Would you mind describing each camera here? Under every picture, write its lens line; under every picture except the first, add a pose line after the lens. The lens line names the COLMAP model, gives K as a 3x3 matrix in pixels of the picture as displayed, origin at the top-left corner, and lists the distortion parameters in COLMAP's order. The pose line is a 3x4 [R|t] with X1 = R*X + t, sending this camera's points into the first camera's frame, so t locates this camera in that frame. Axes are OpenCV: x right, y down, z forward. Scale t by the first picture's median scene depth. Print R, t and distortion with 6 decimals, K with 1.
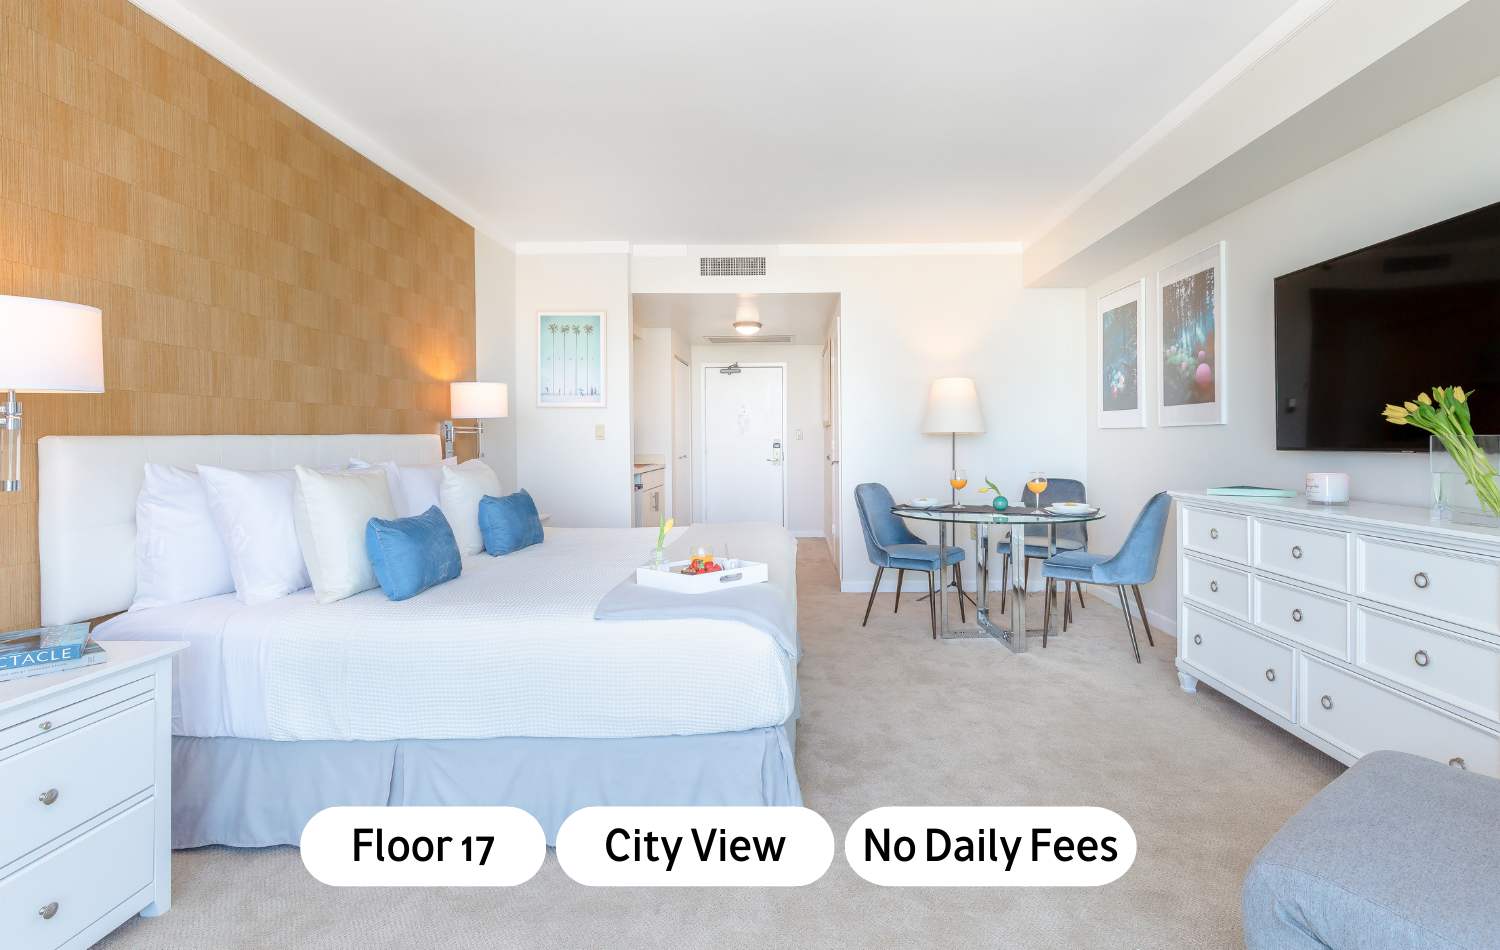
lens RADIAL K [[696.9, 0, 766.4], [0, 696.9, 440.4], [0, 0, 1]] dist [0.020333, 0.000052]
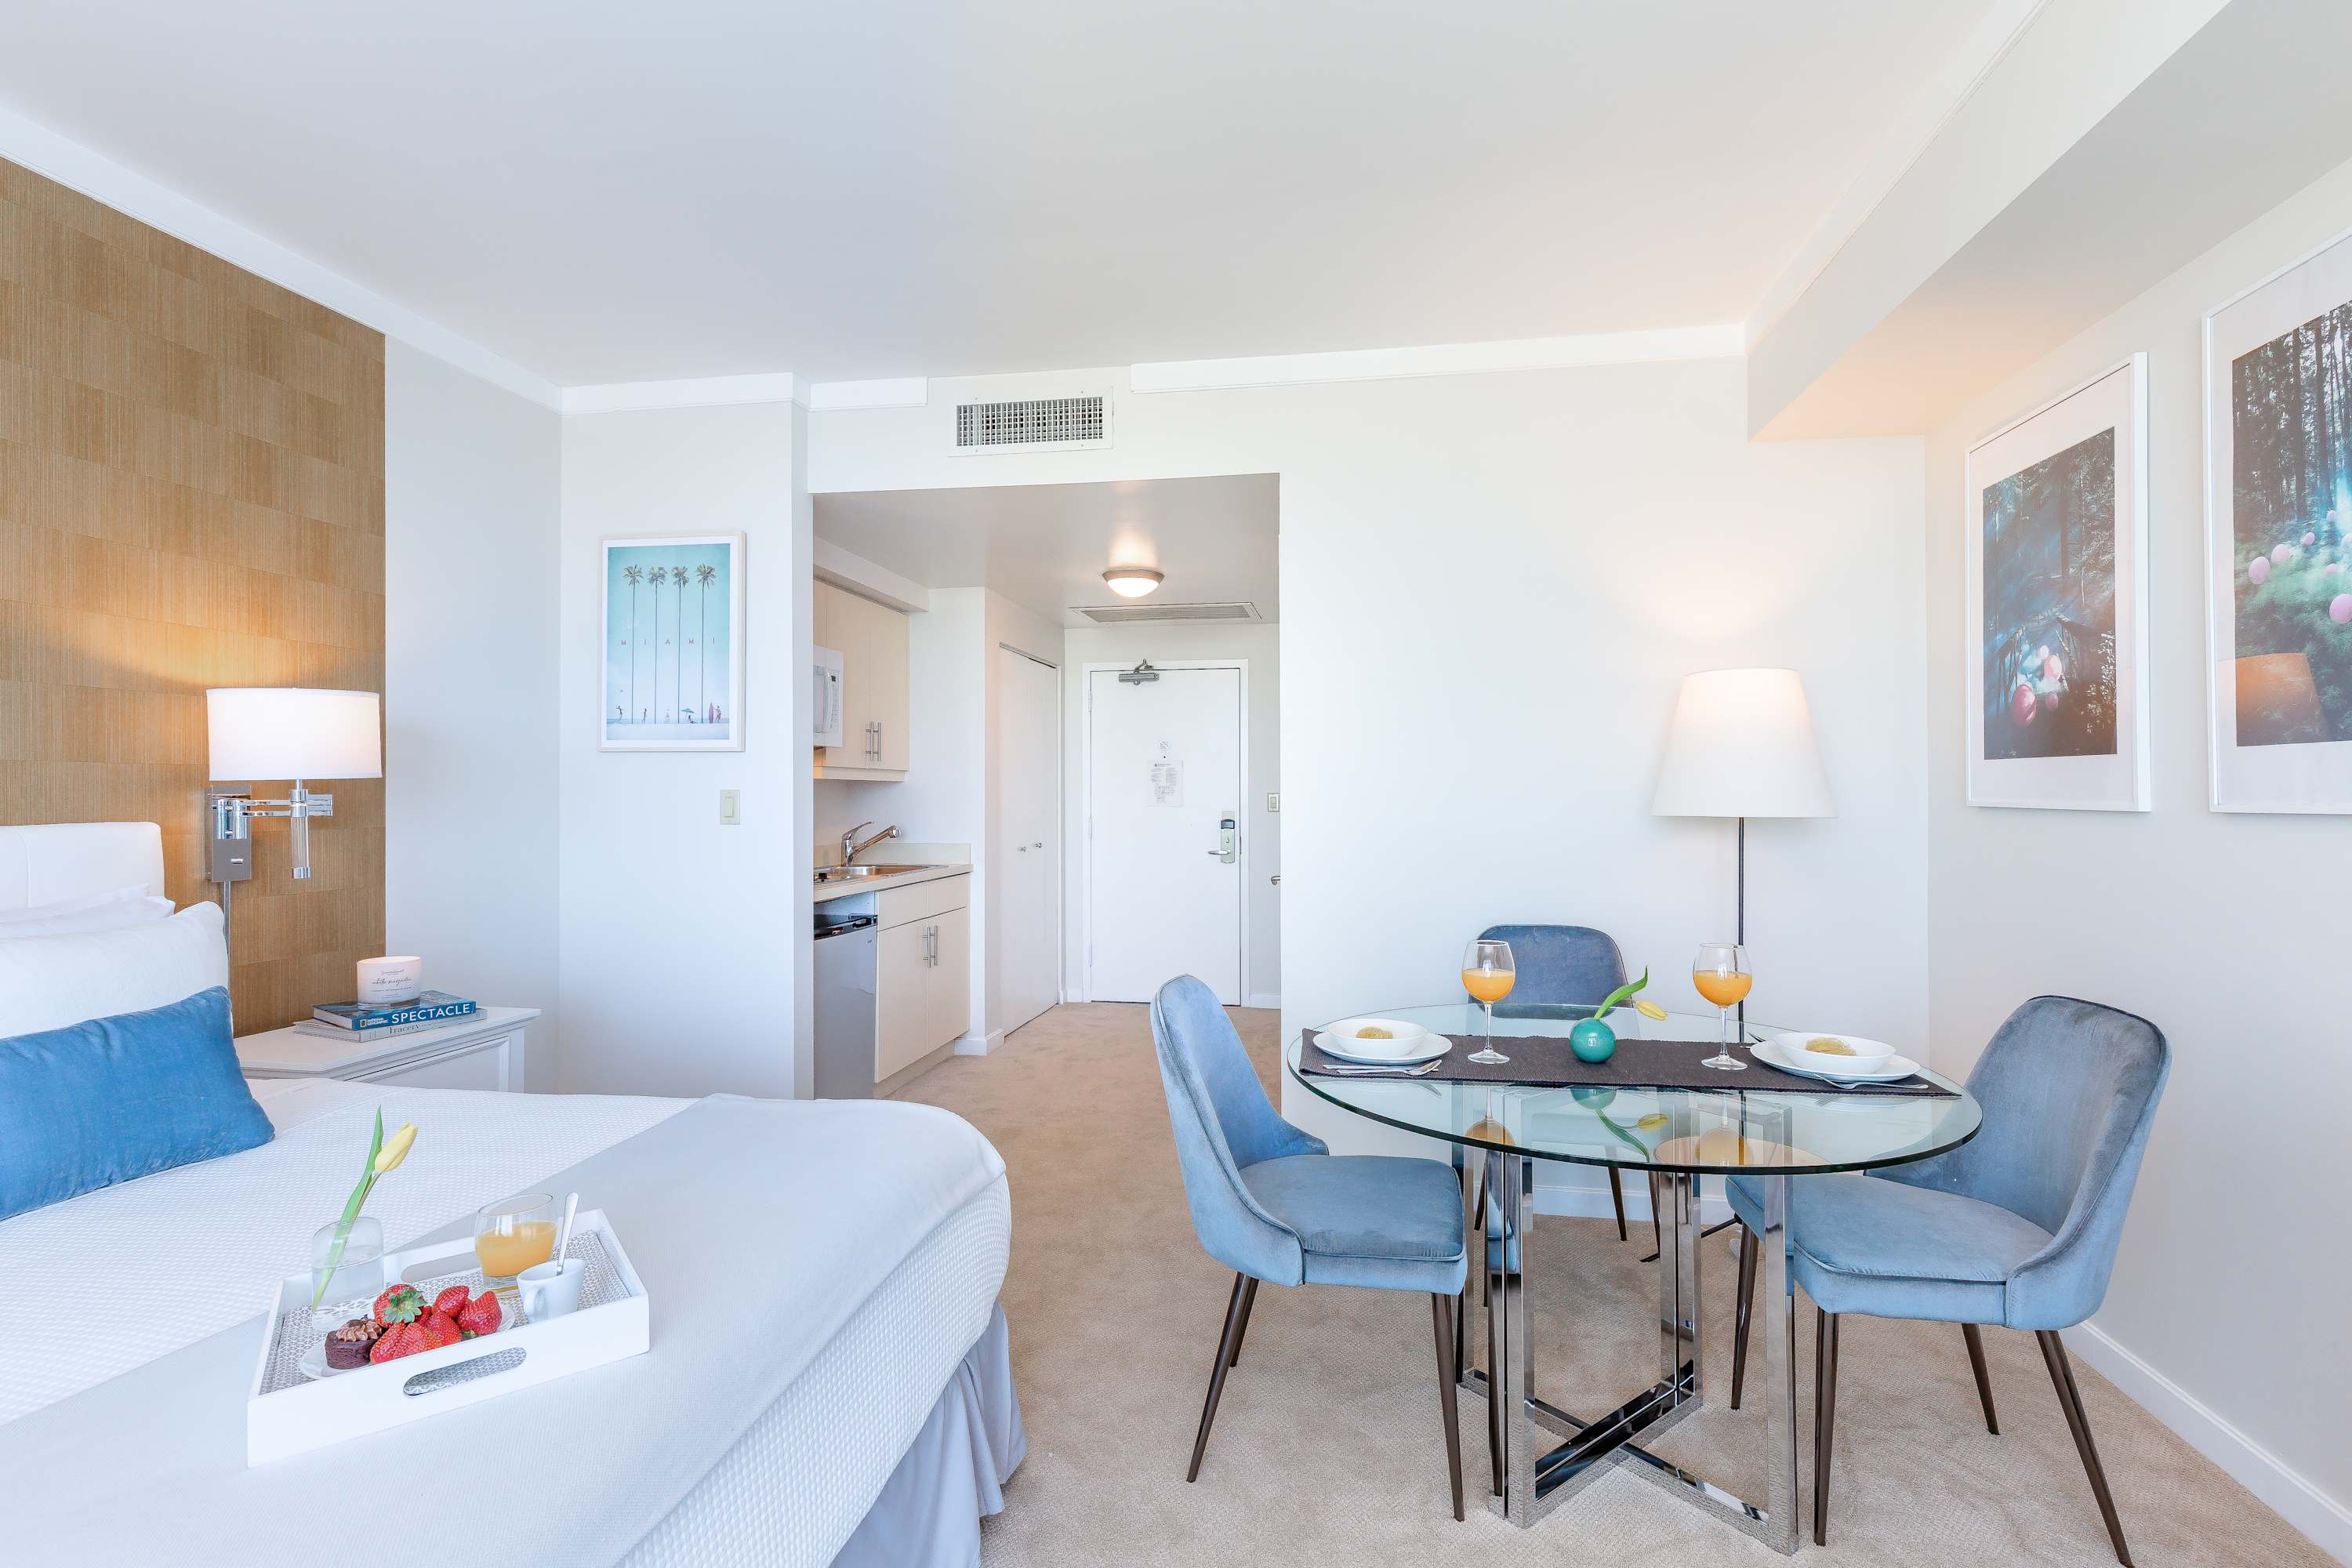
lens RADIAL K [[1064.7, 0, 1176.0], [0, 1064.7, 784.0], [0, 0, 1]] dist [0.003847, 0.000489]
pose [[0.990388, 0.002440, -0.138293, 0.134918], [-0.004176, 0.999916, -0.012264, -0.019126], [0.138251, 0.012723, 0.990315, 0.372588]]
